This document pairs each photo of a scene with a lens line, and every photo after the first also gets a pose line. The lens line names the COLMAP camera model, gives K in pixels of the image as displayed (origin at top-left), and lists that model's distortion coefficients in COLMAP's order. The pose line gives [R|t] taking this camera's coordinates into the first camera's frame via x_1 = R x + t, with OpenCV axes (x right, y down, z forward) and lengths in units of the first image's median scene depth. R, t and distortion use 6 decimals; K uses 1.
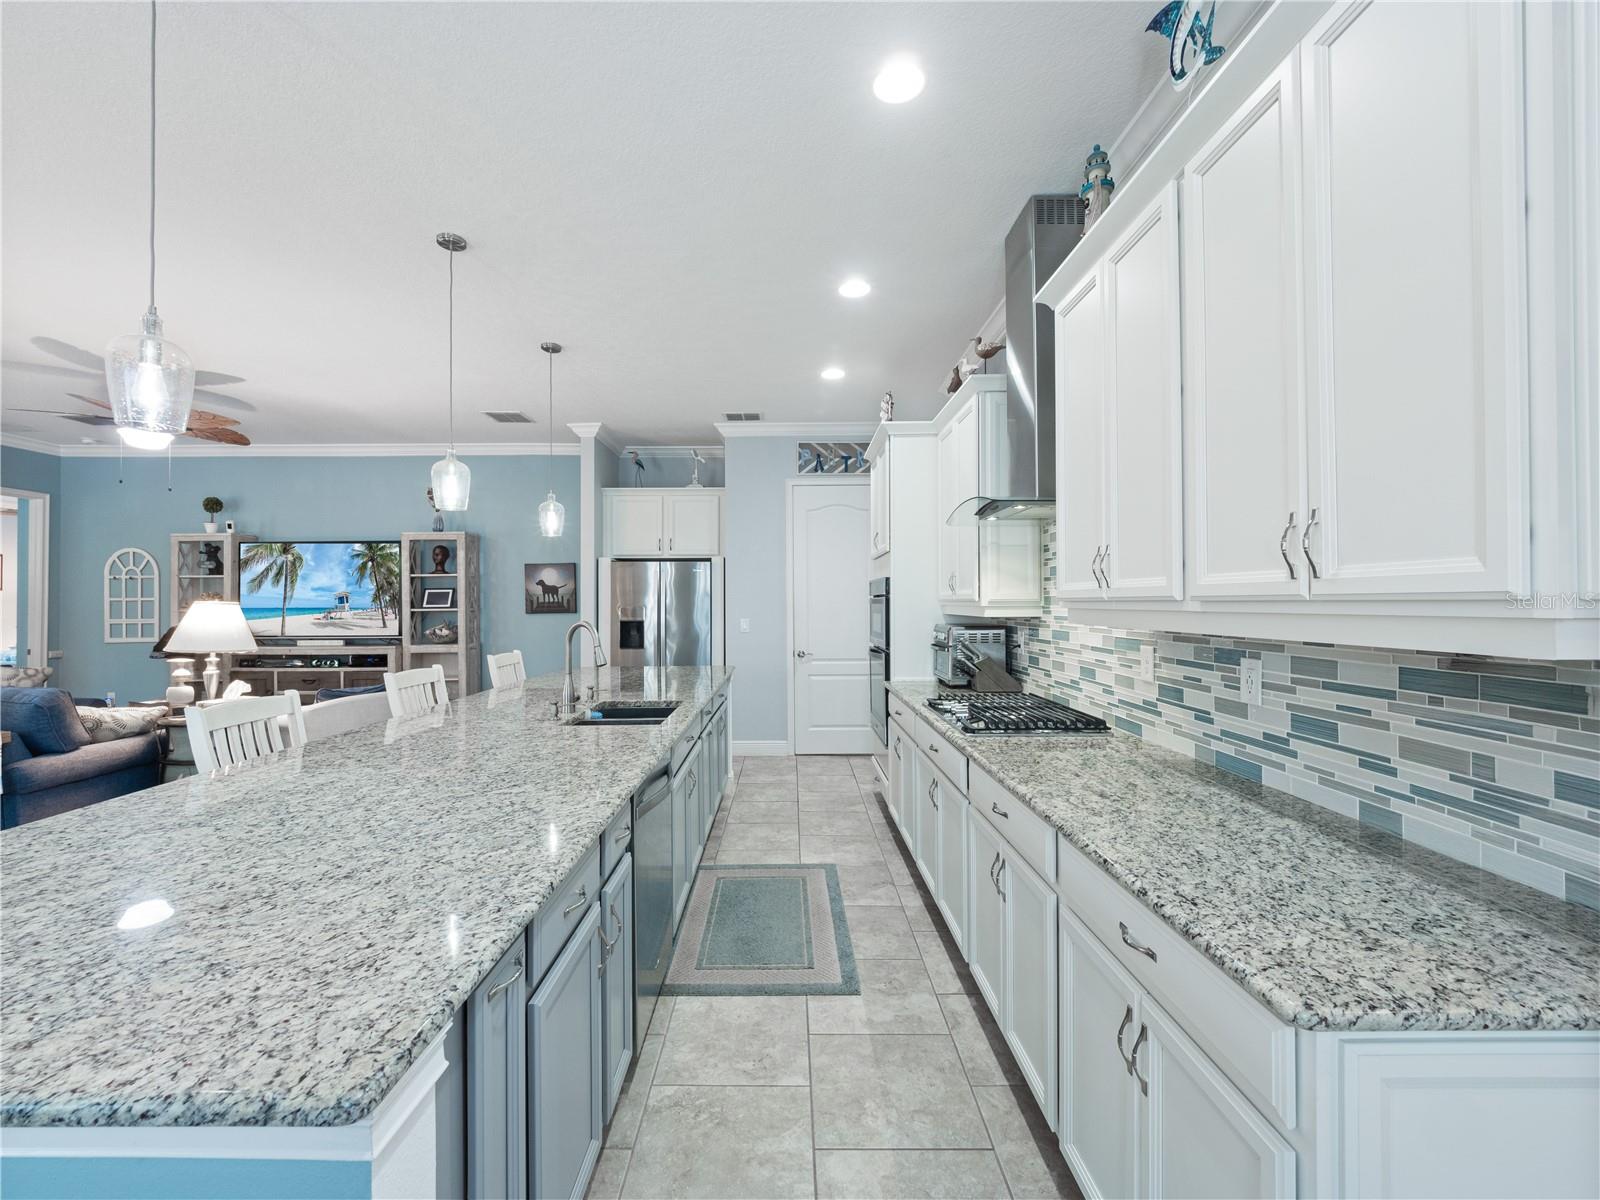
lens RADIAL K [[670.5, 0, 794.1], [0, 670.5, 594.9], [0, 0, 1]] dist [-0.002867, -0.000751]
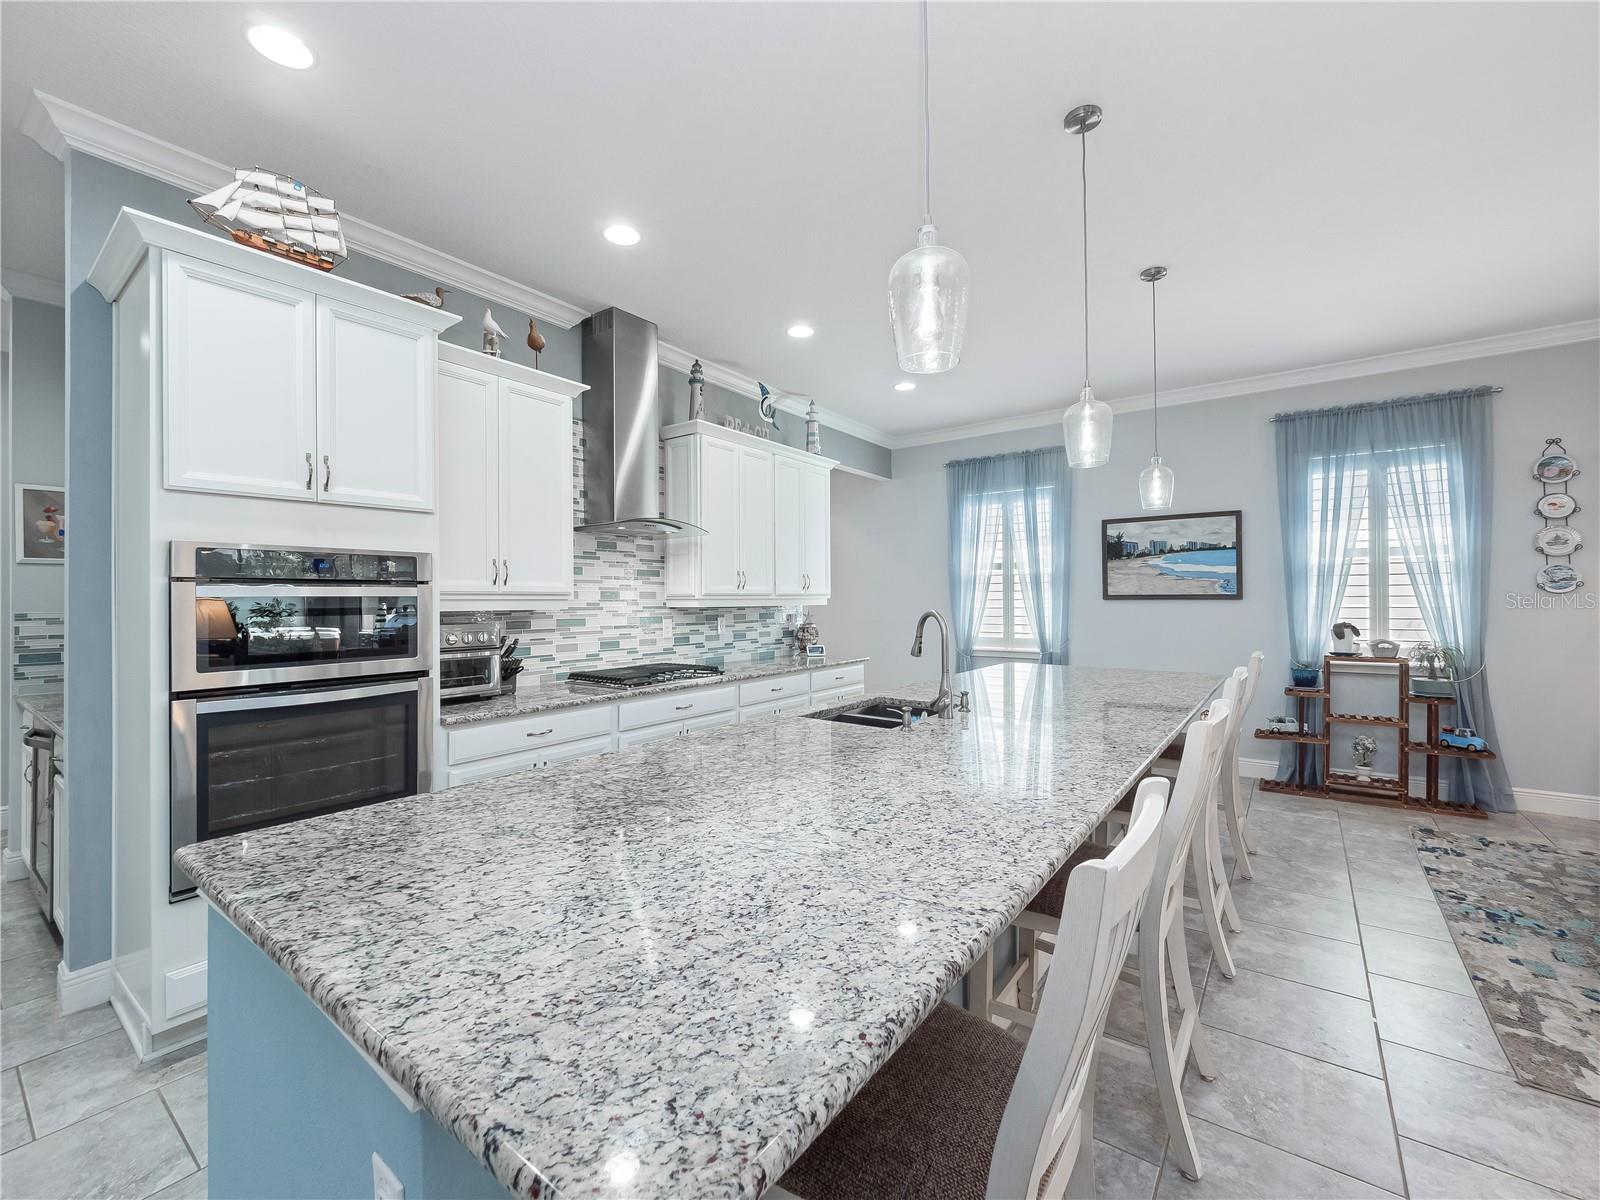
lens RADIAL K [[671.0, 0, 780.0], [0, 671.0, 594.0], [0, 0, 1]] dist [0.018623, -0.014813]
pose [[-0.787742, 0.013876, 0.615848, -0.621659], [0.001971, 0.999798, -0.020005, 0.030238], [-0.616002, -0.014545, -0.787611, 1.598242]]
